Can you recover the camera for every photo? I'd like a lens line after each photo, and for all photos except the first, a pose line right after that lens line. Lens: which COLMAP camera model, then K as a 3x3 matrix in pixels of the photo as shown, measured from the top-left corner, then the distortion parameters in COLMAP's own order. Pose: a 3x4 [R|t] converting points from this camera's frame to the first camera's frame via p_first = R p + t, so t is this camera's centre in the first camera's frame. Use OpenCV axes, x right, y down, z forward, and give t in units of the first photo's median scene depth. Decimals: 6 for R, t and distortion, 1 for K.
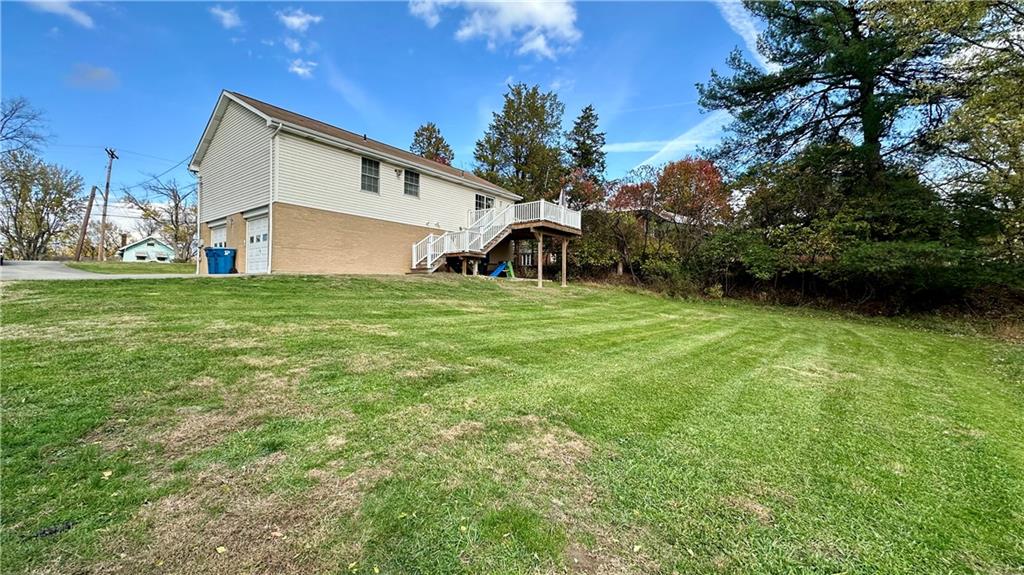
lens RADIAL K [[408.9, 0, 512.8], [0, 408.9, 287.6], [0, 0, 1]] dist [-0.003043, 0.000720]
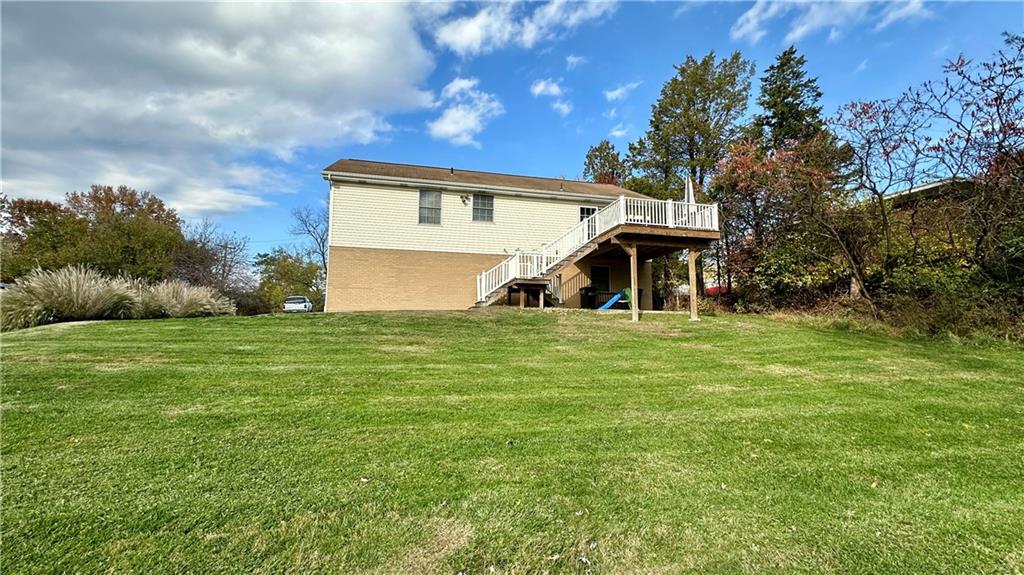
lens RADIAL K [[429.7, 0, 512.0], [0, 429.7, 287.5], [0, 0, 1]] dist [-0.000518, -0.000044]
pose [[0.789136, -0.071734, -0.610015, 0.354636], [0.012143, 0.994785, -0.101272, 0.013489], [0.614099, 0.072510, 0.785891, 0.307753]]
